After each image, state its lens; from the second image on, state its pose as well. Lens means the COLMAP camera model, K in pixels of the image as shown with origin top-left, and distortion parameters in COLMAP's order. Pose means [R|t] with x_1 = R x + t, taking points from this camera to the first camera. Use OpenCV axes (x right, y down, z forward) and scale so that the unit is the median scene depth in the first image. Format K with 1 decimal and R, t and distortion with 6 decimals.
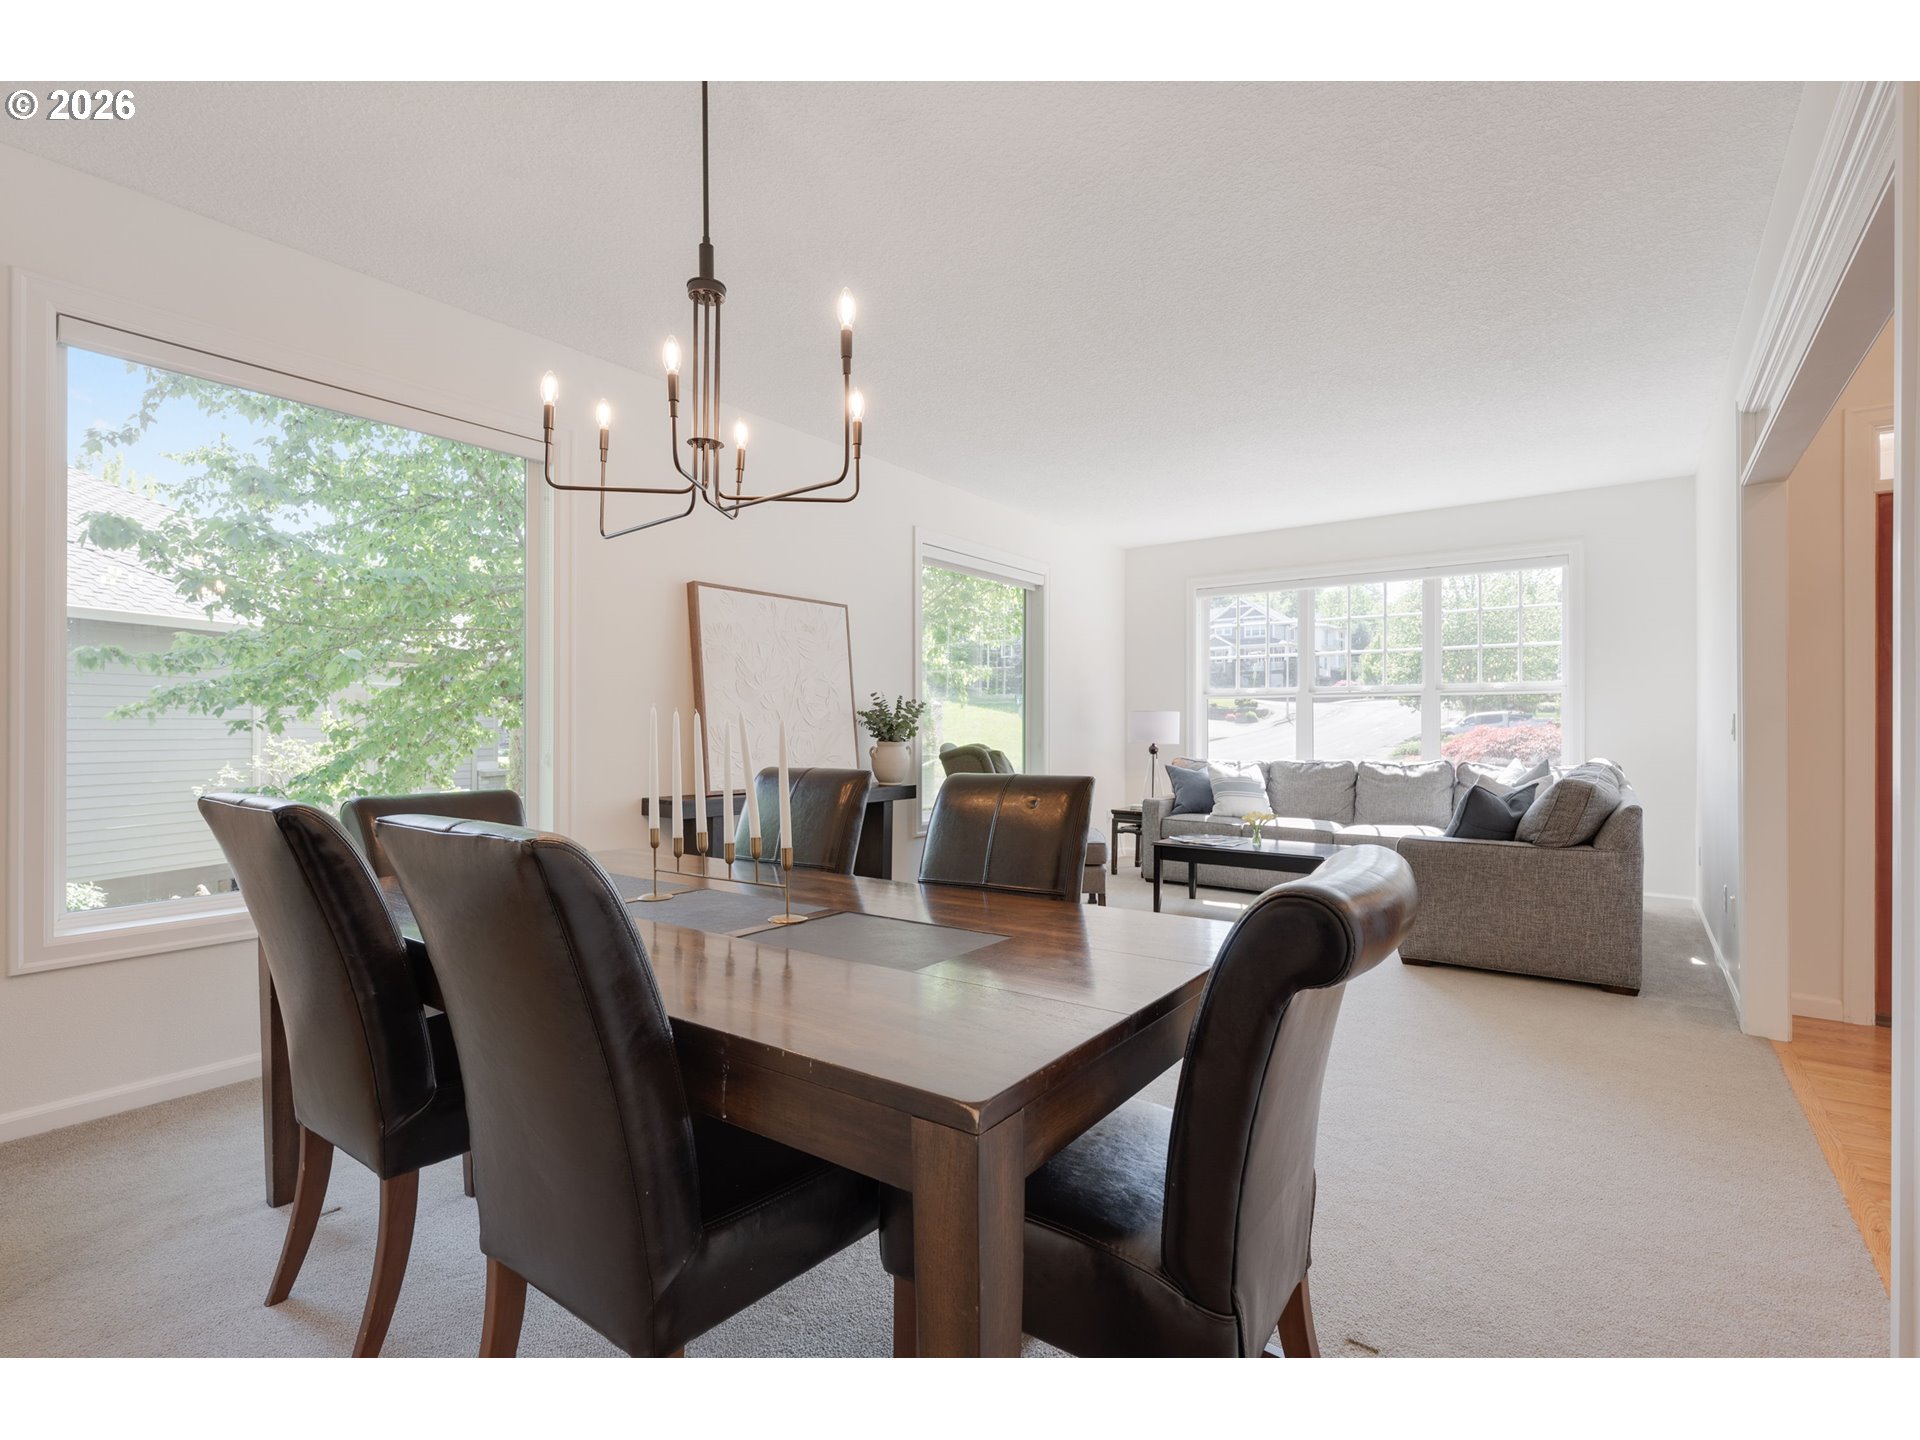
lens RADIAL K [[926.3, 0, 960.0], [0, 926.3, 720.0], [0, 0, 1]] dist [0.002445, 0.000329]
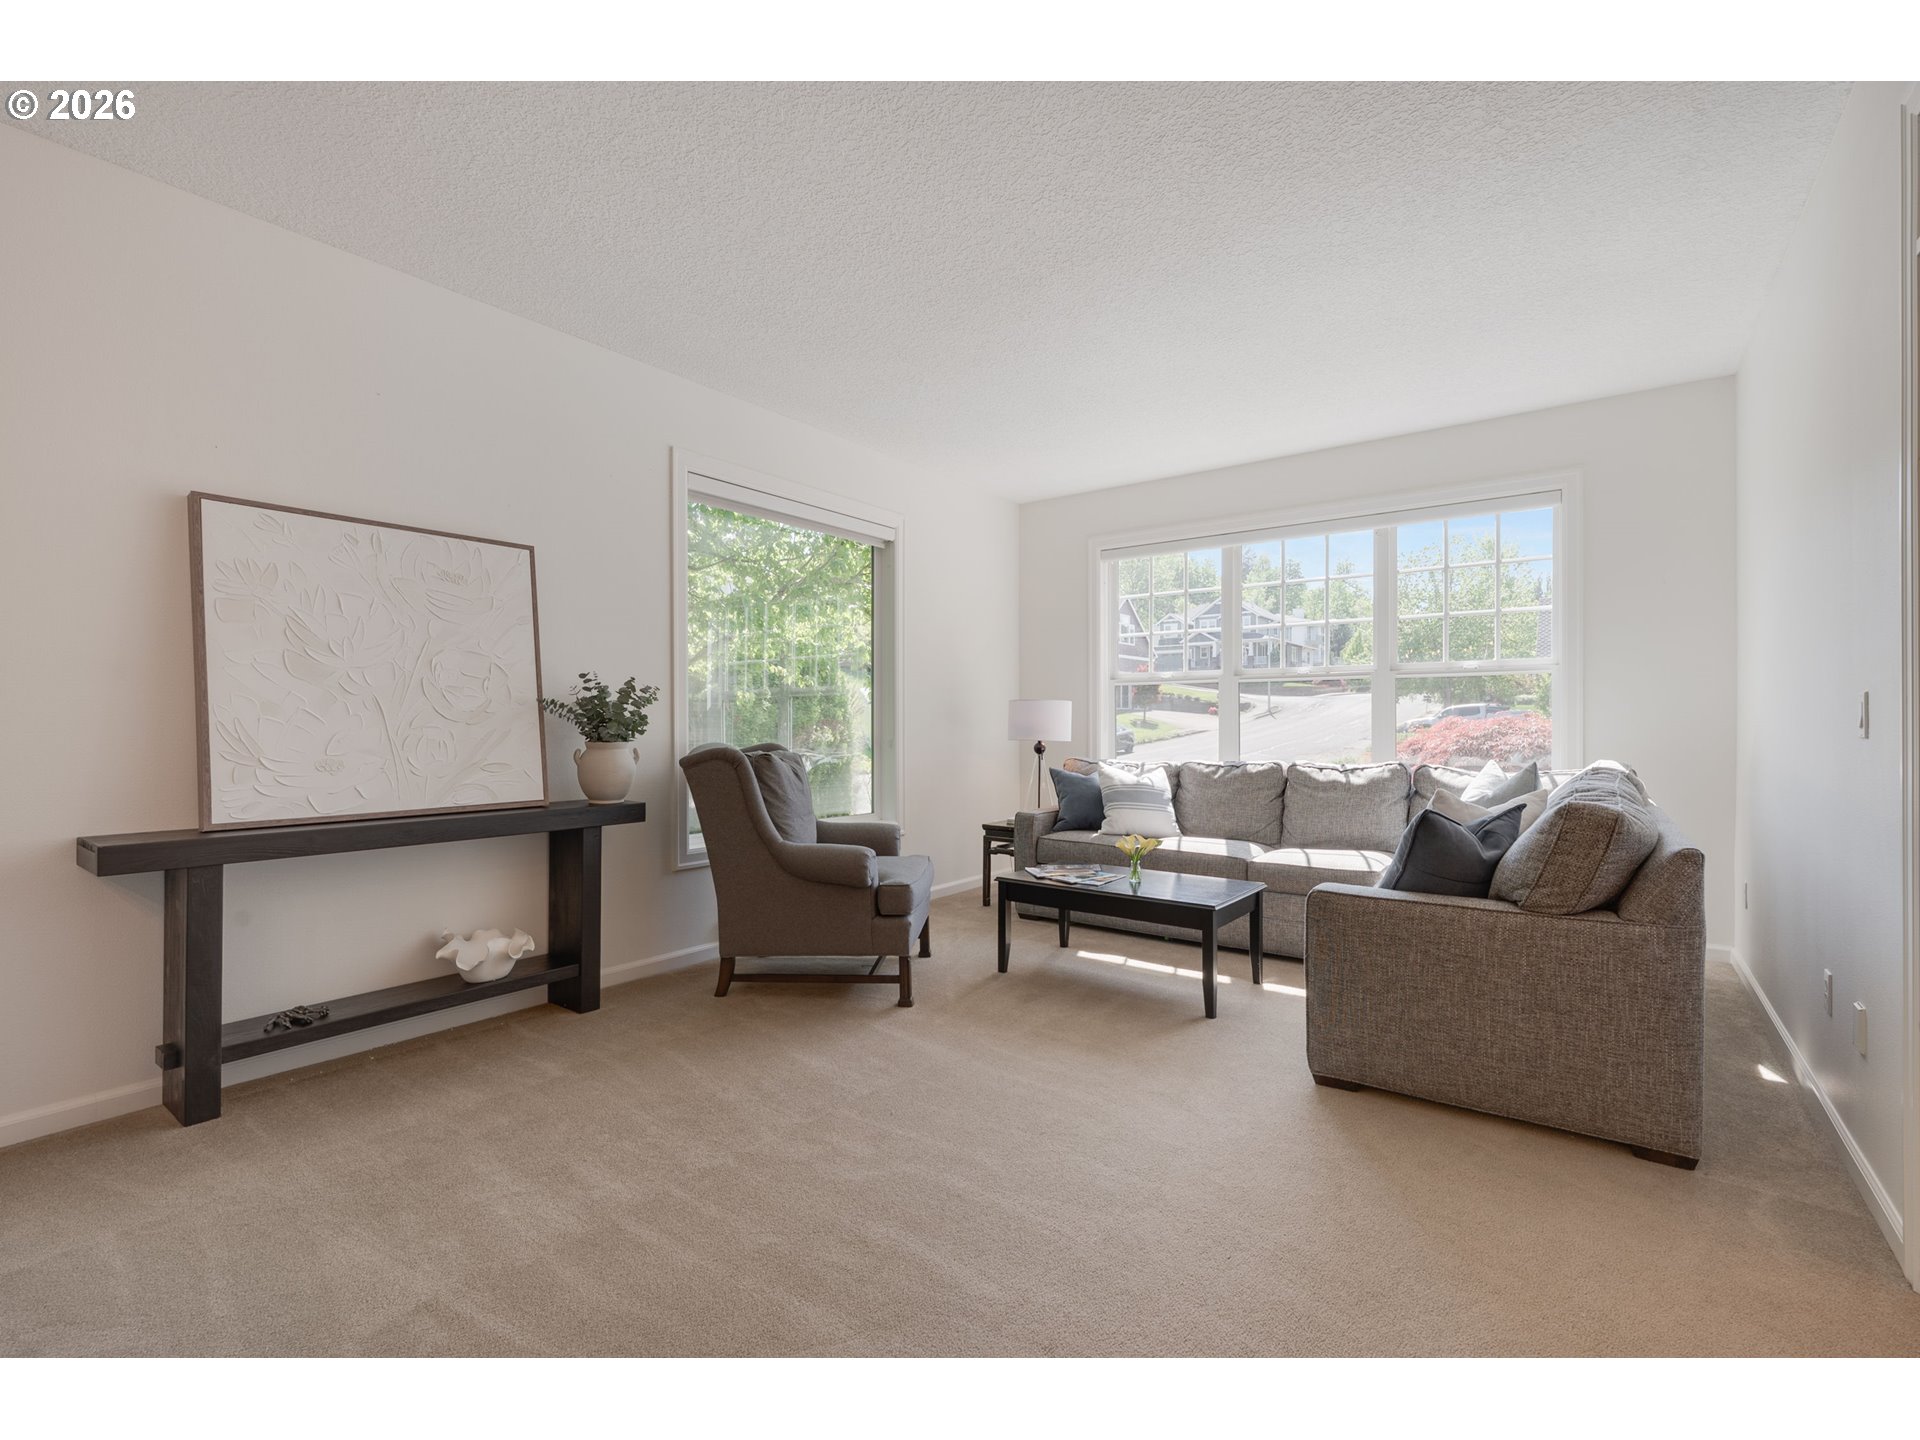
lens RADIAL K [[887.6, 0, 960.0], [0, 887.6, 720.0], [0, 0, 1]] dist [-0.002038, 0.000065]
pose [[0.999991, -0.003967, -0.001718, 0.162934], [0.003977, 0.999976, 0.005740, 0.003370], [0.001695, -0.005747, 0.999982, 0.269125]]
